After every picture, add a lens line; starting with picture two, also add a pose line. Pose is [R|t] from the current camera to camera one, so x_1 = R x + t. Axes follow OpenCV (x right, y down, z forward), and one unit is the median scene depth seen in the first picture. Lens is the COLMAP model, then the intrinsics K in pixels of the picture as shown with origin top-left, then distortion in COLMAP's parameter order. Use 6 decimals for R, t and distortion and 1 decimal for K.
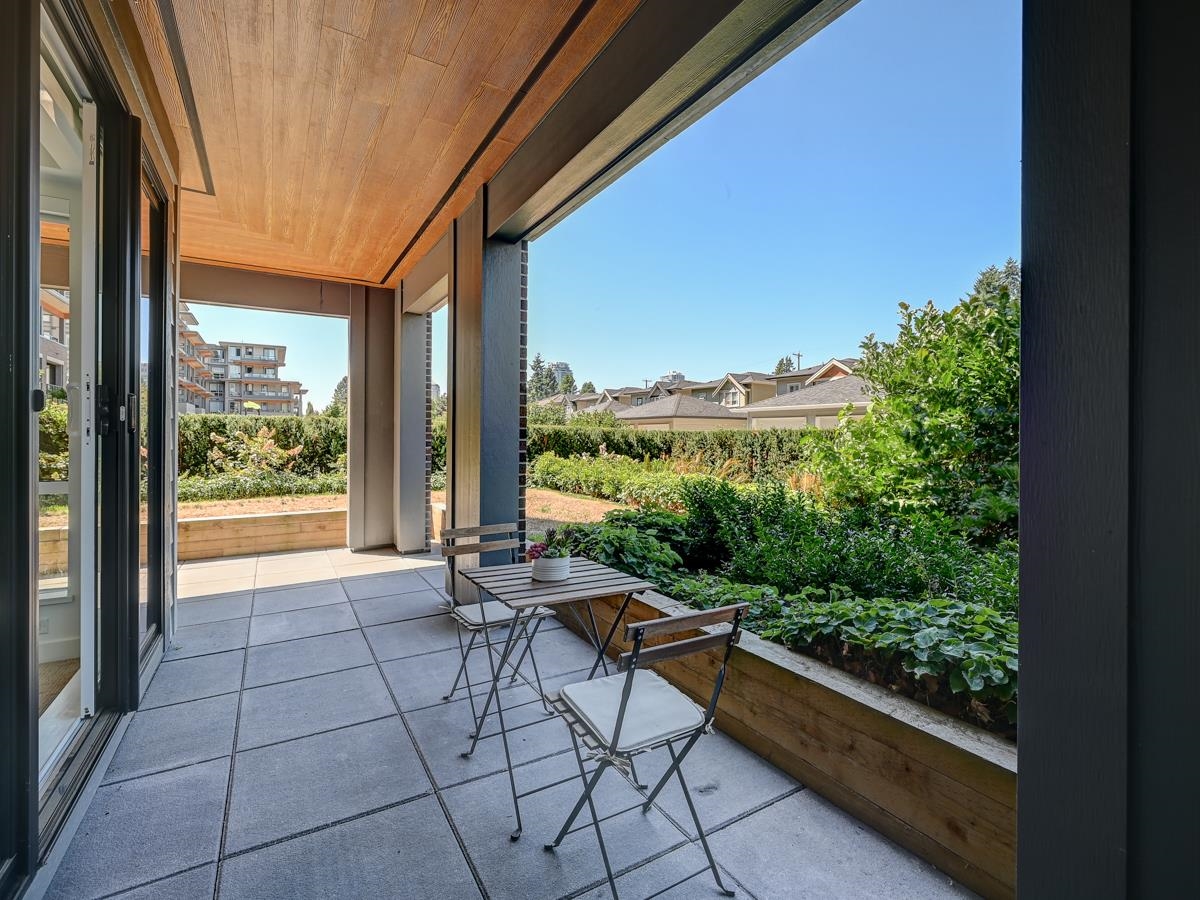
lens RADIAL K [[543.2, 0, 600.0], [0, 543.2, 450.0], [0, 0, 1]] dist [-0.000627, -0.000030]
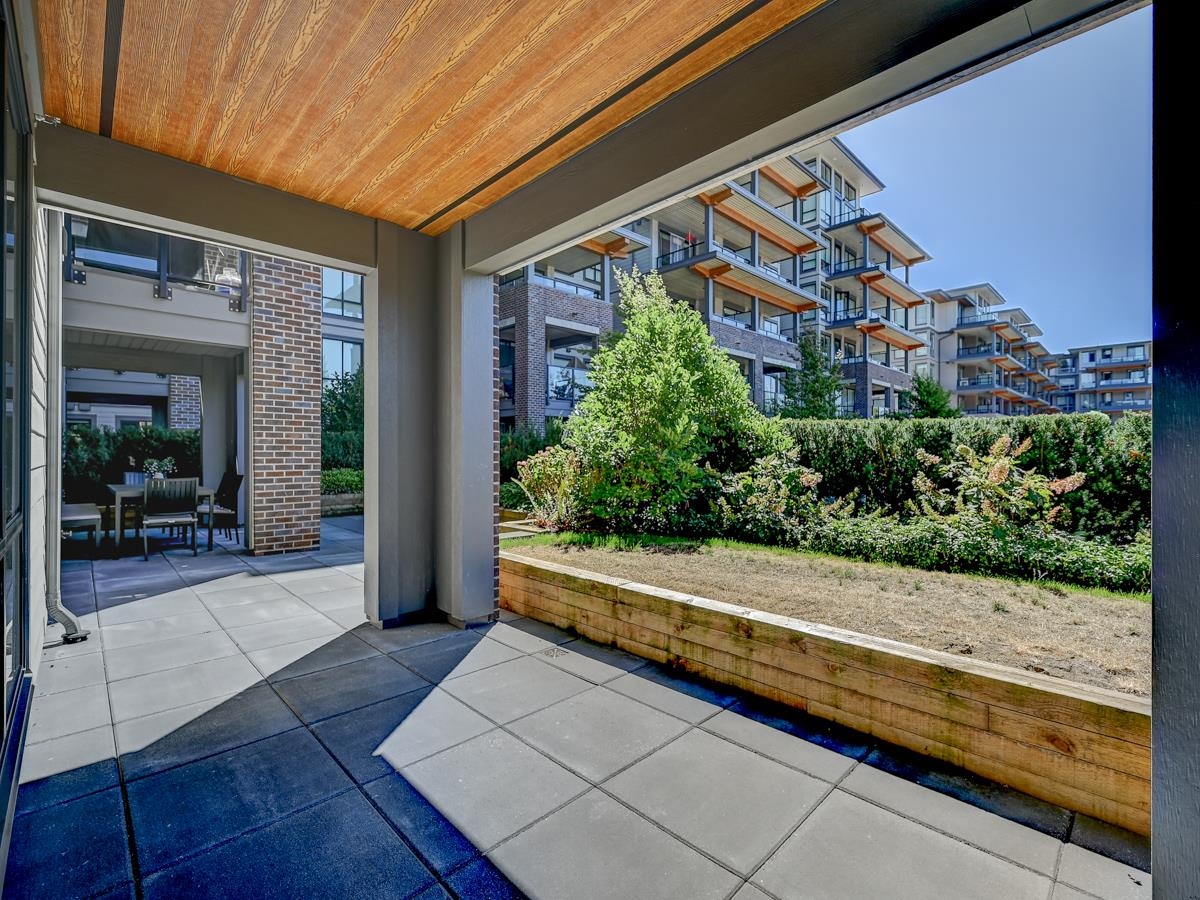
lens RADIAL K [[543.2, 0, 600.0], [0, 543.2, 450.0], [0, 0, 1]] dist [-0.000627, -0.000030]
pose [[0.236624, -0.010219, -0.971547, -0.039750], [-0.024551, 0.999563, -0.016493, -0.001988], [0.971291, 0.027755, 0.236270, 0.097915]]
